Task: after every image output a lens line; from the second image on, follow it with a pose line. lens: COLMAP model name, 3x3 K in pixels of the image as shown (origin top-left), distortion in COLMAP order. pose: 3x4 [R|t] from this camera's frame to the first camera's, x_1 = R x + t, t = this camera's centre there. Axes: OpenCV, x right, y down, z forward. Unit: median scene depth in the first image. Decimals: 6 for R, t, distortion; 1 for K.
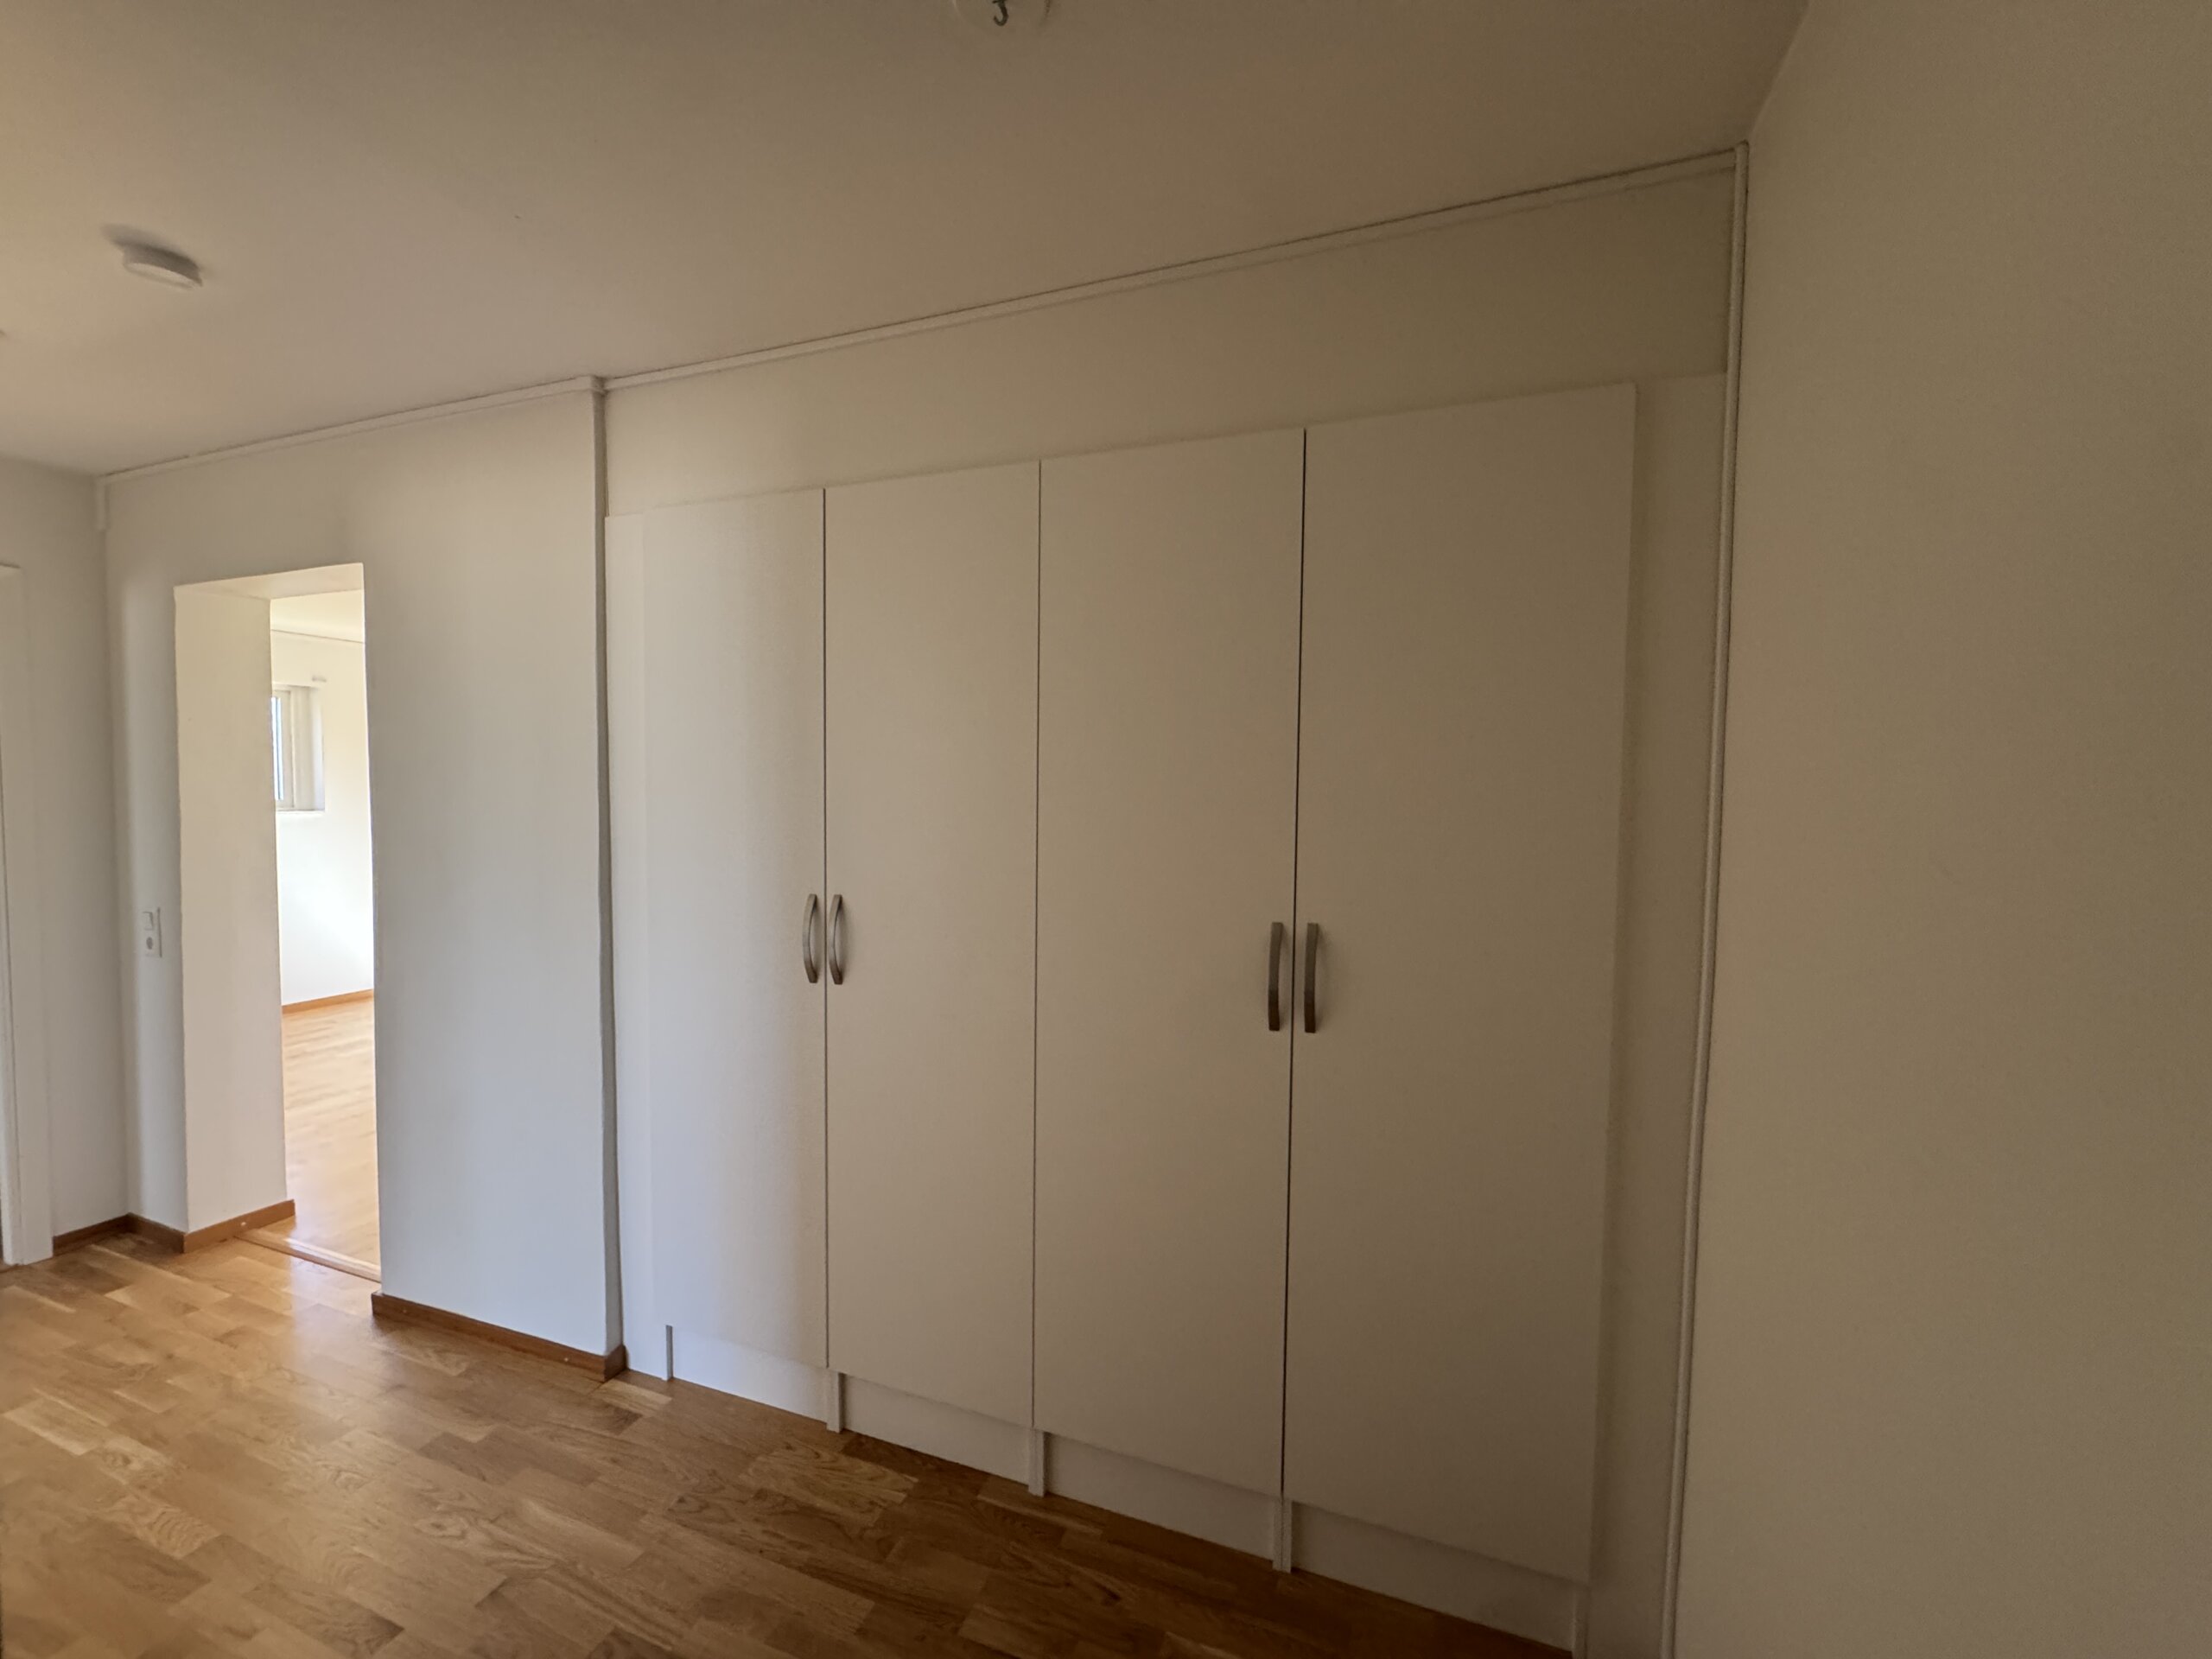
lens RADIAL K [[876.4, 0, 1106.0], [0, 876.4, 829.5], [0, 0, 1]] dist [-0.003363, -0.000393]
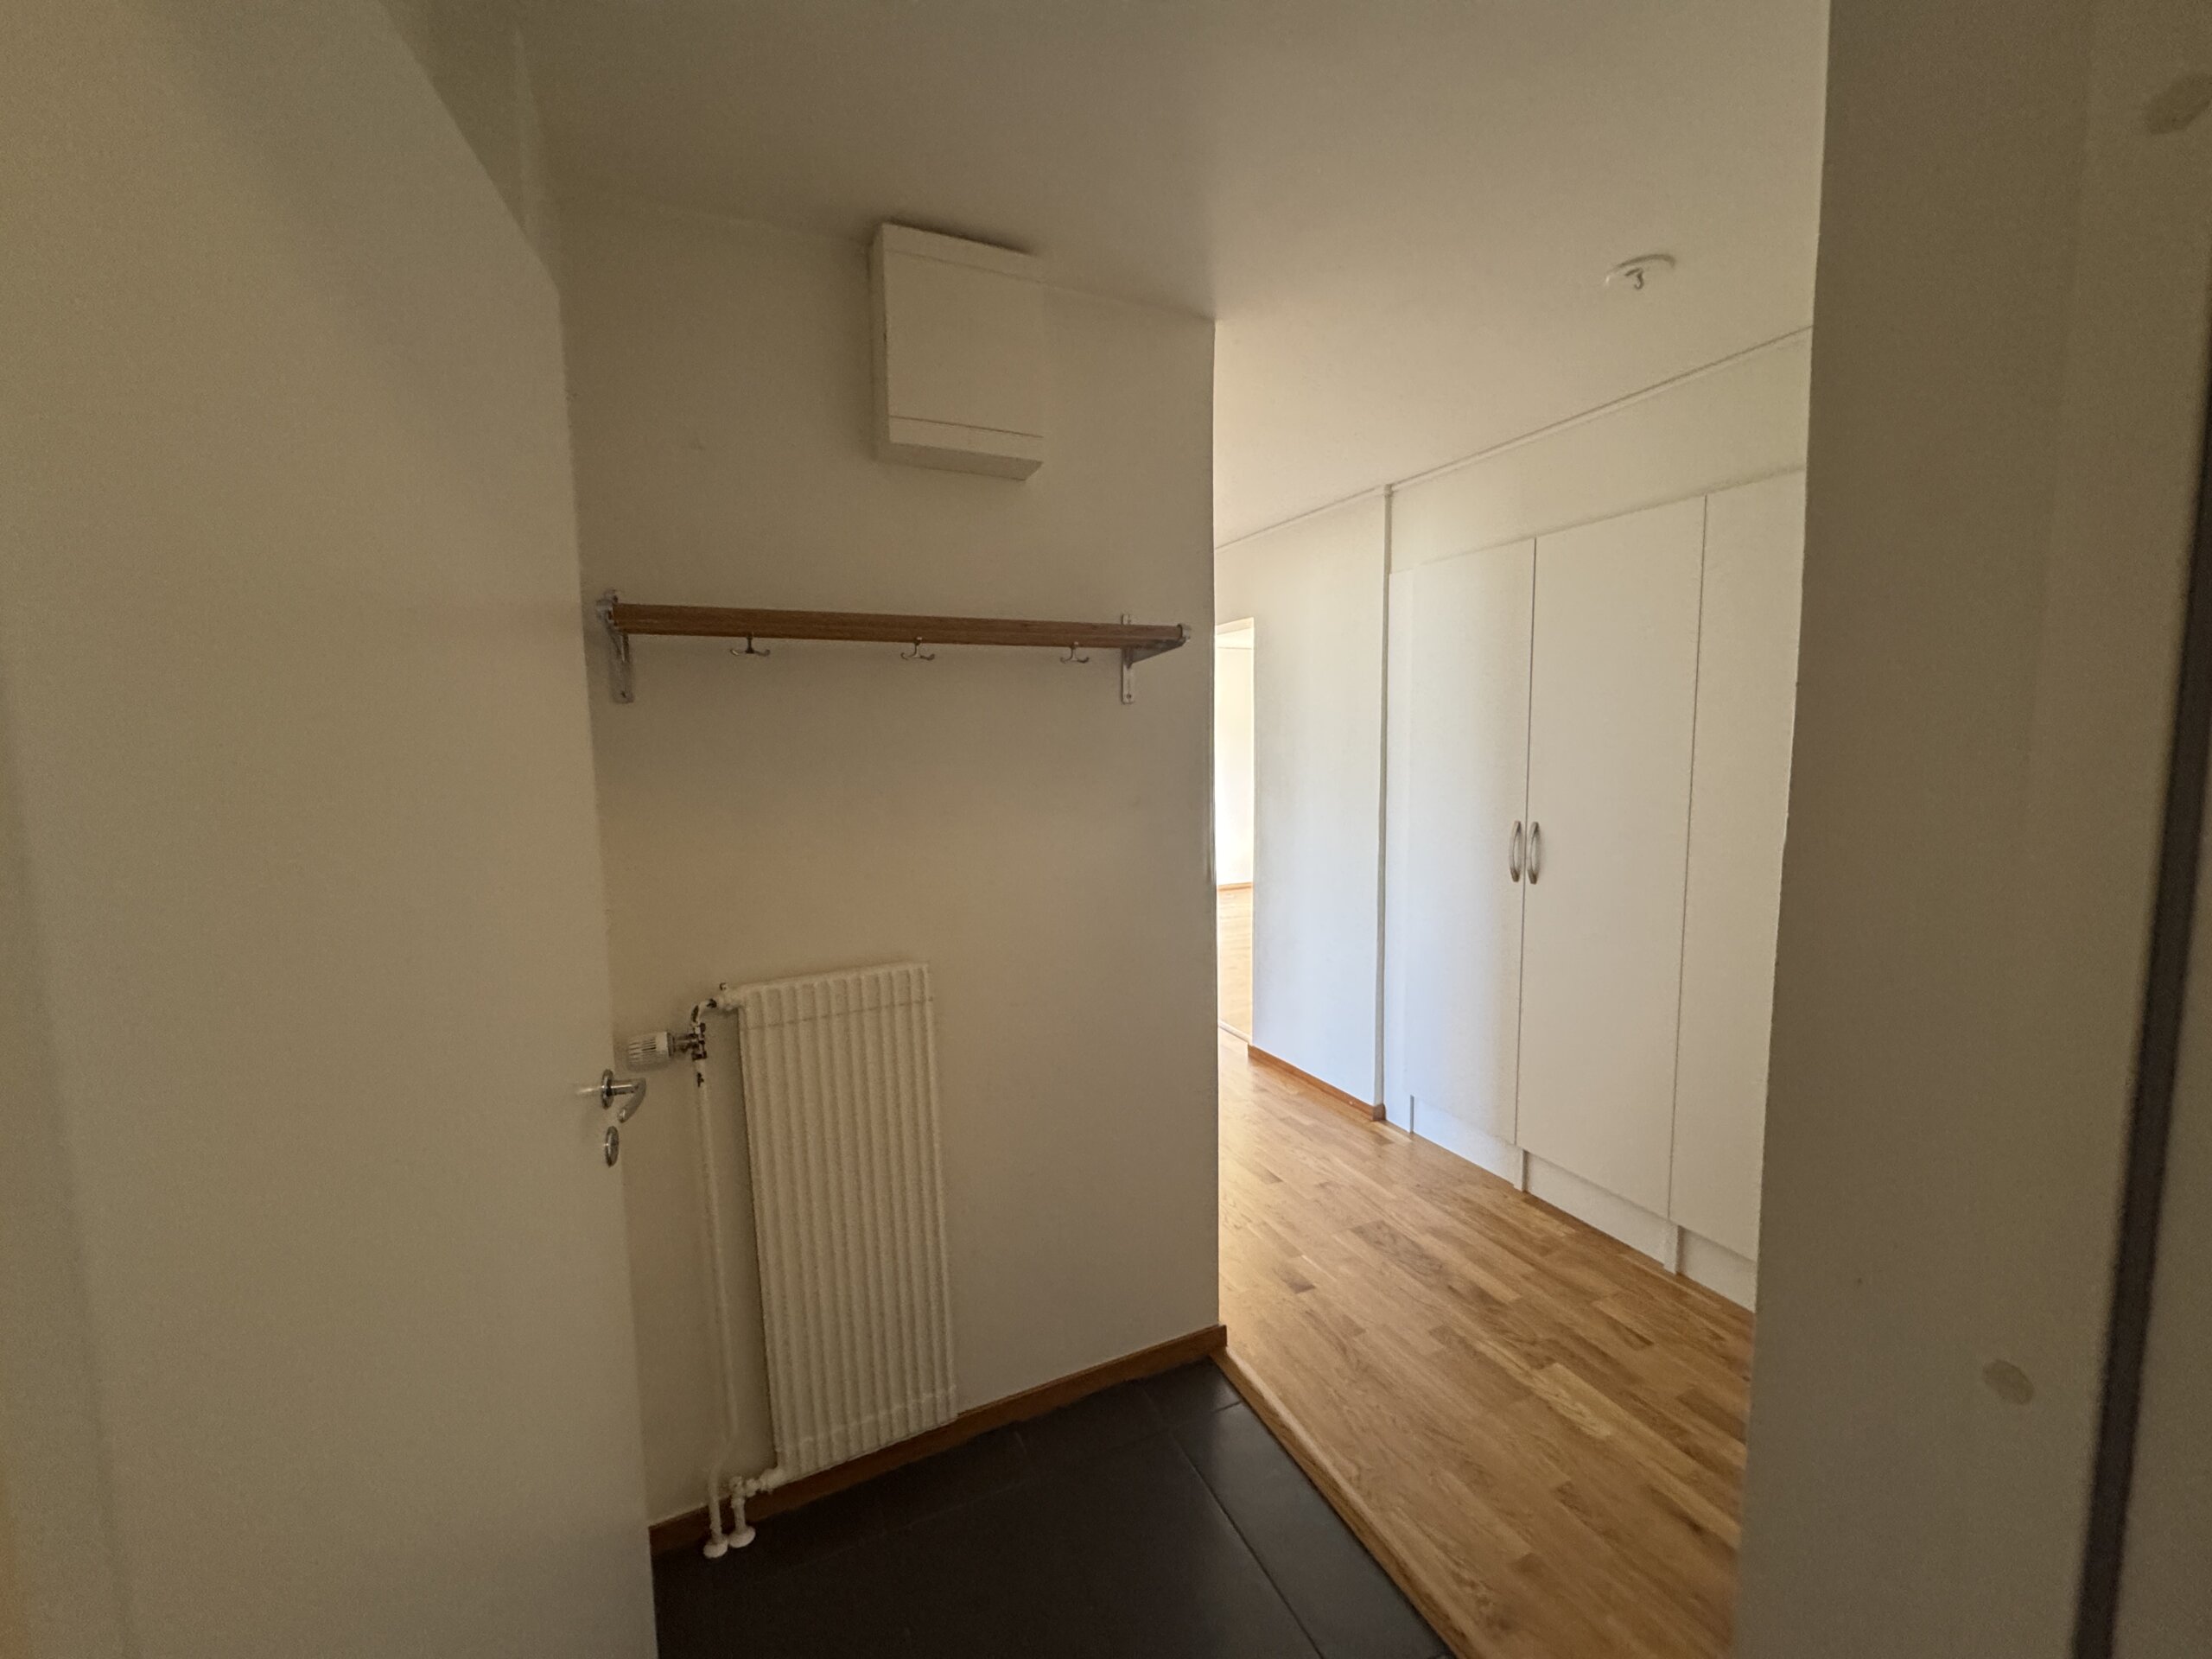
lens RADIAL K [[876.4, 0, 1106.0], [0, 876.4, 829.5], [0, 0, 1]] dist [-0.003363, -0.000393]
pose [[0.701848, 0.047585, -0.710735, 0.220528], [-0.012298, 0.998427, 0.054702, 0.016868], [0.712220, -0.029652, 0.701329, -0.508173]]
